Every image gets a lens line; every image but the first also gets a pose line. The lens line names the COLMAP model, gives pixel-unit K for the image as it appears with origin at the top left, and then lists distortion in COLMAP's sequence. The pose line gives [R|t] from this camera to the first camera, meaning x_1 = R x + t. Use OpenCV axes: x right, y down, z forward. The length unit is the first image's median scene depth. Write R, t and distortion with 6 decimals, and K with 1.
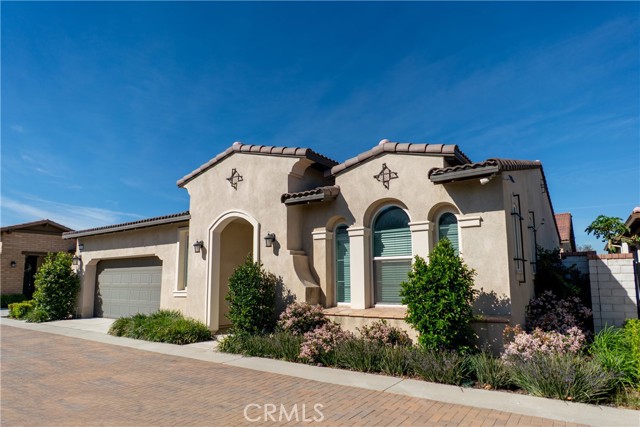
lens RADIAL K [[385.7, 0, 320.0], [0, 385.7, 213.5], [0, 0, 1]] dist [-0.000541, -0.037360]
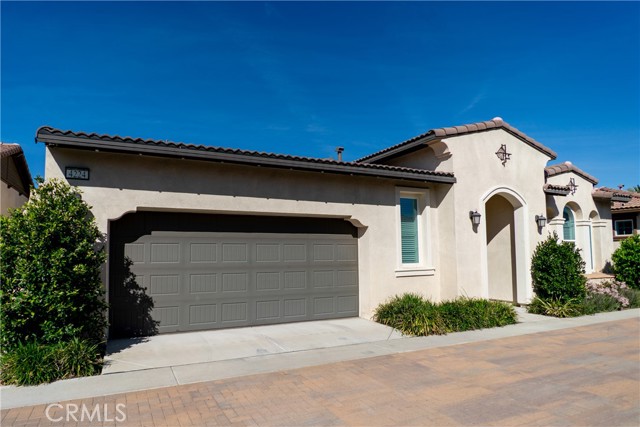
lens RADIAL K [[403.3, 0, 319.0], [0, 403.3, 229.1], [0, 0, 1]] dist [-0.029247, -0.001278]
pose [[0.475540, 0.073660, 0.876605, -1.251376], [-0.139345, 0.990215, -0.007614, 0.163629], [-0.868588, -0.118530, 0.481151, 0.829954]]
